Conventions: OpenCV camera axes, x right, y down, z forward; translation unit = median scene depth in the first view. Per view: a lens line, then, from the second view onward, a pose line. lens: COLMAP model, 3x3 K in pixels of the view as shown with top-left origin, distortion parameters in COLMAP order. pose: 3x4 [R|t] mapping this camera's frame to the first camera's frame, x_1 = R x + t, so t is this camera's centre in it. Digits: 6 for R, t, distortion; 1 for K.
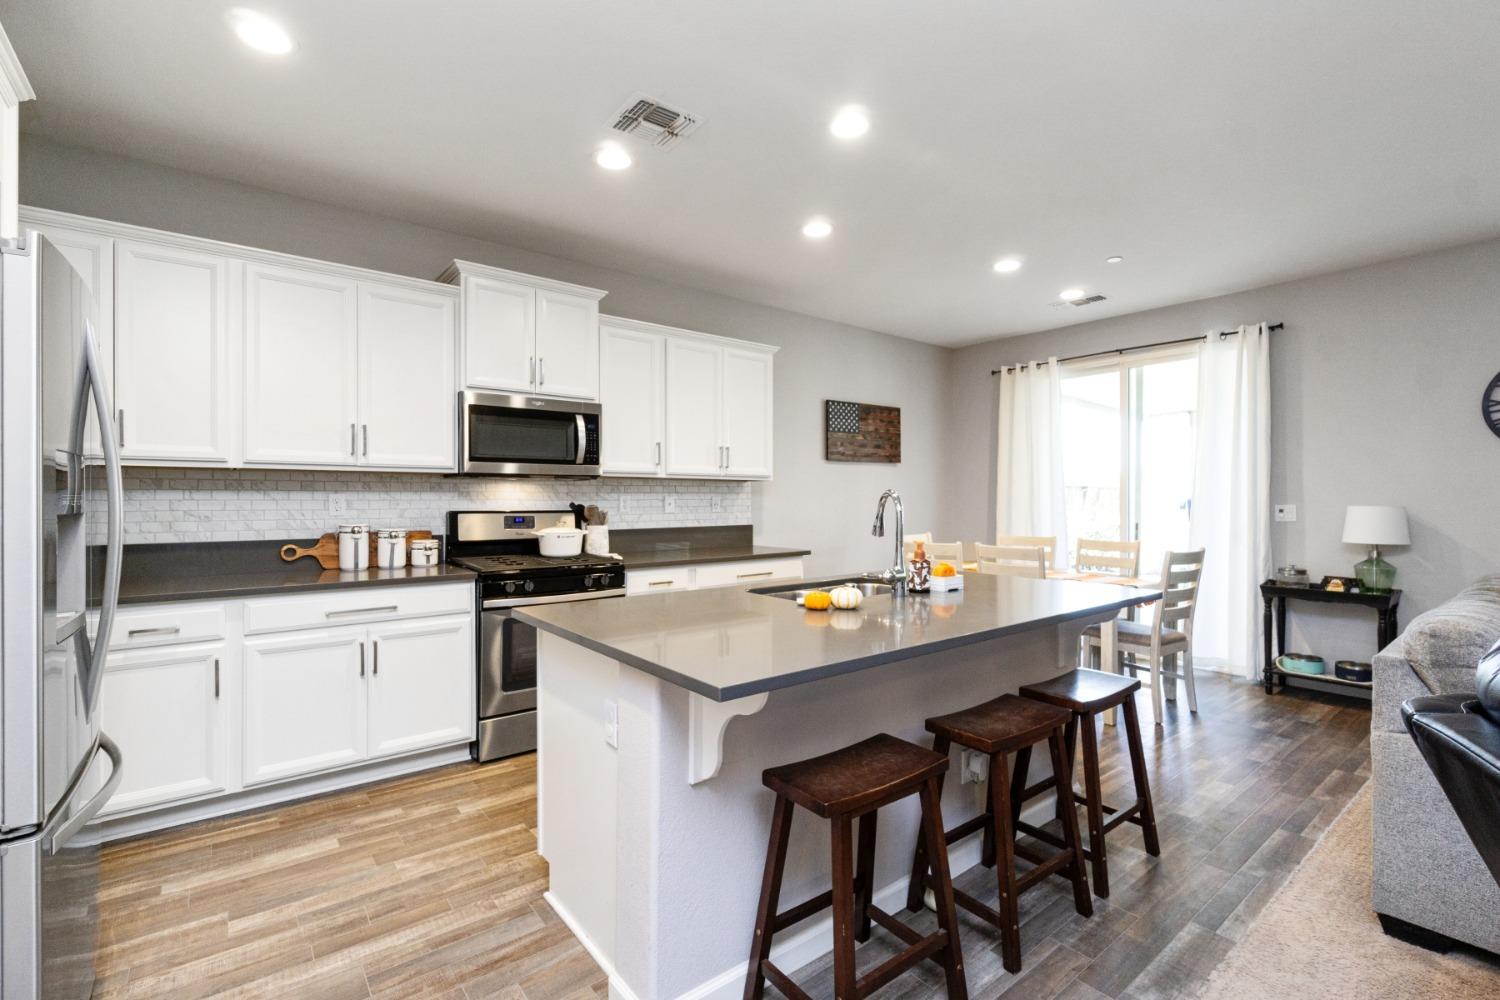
lens RADIAL K [[675.4, 0, 750.0], [0, 675.4, 500.0], [0, 0, 1]] dist [-0.000180, -0.000360]
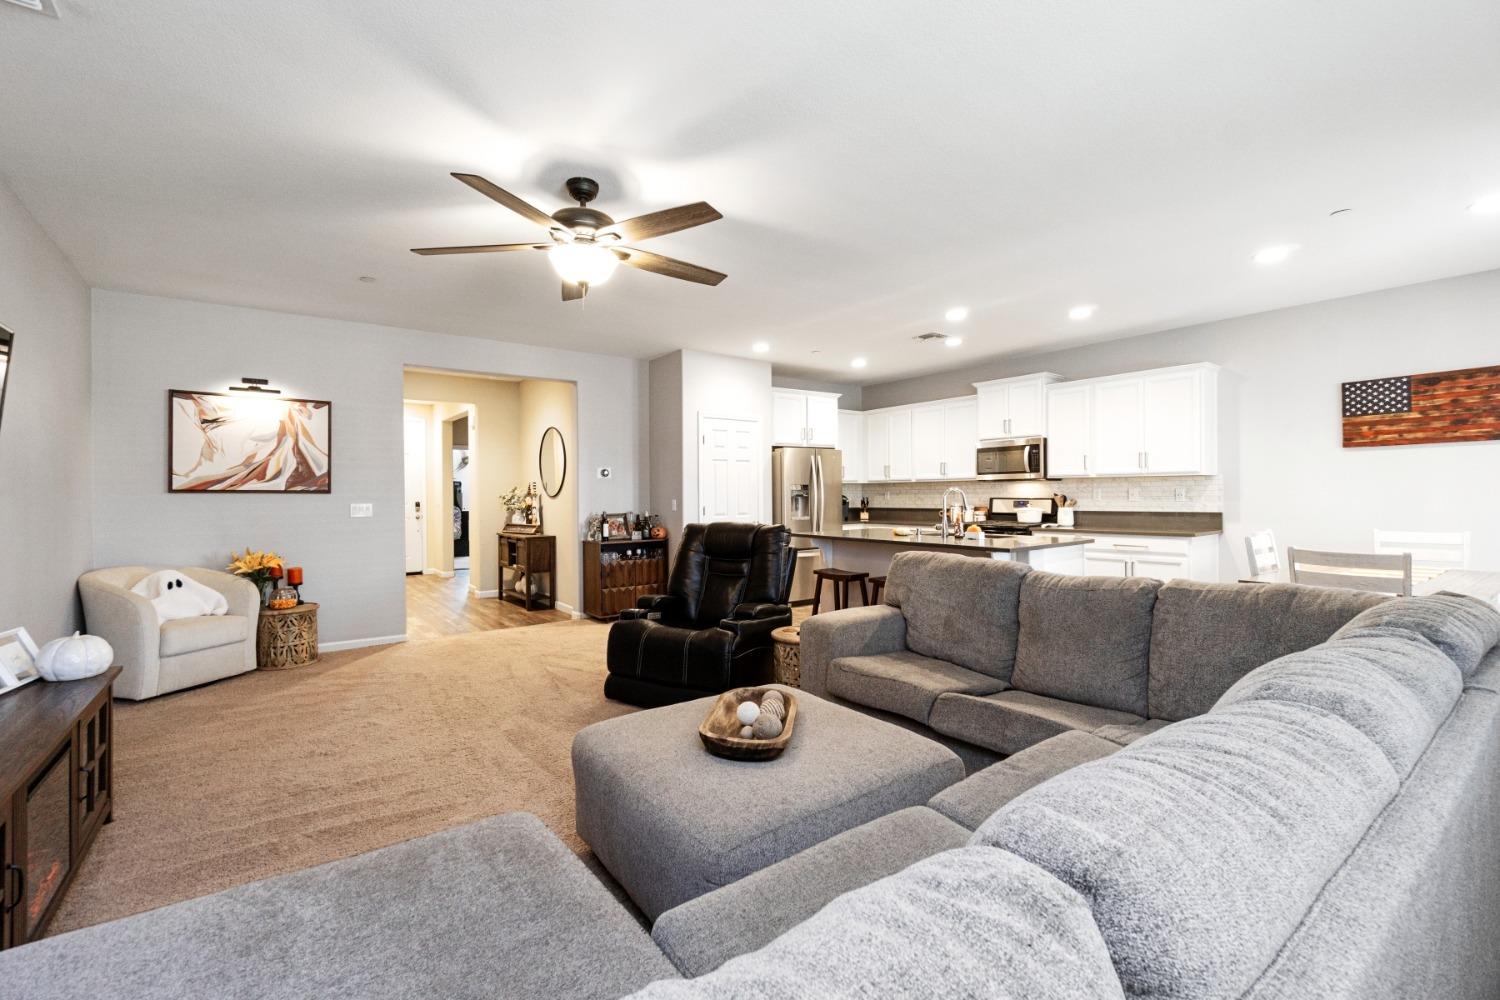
lens RADIAL K [[644.2, 0, 746.6], [0, 644.2, 487.2], [0, 0, 1]] dist [-0.001471, -0.000083]
pose [[-0.035313, -0.010481, -0.999321, 1.401669], [0.006396, 0.999922, -0.010714, -0.000150], [0.999356, -0.006770, -0.035243, 0.277608]]
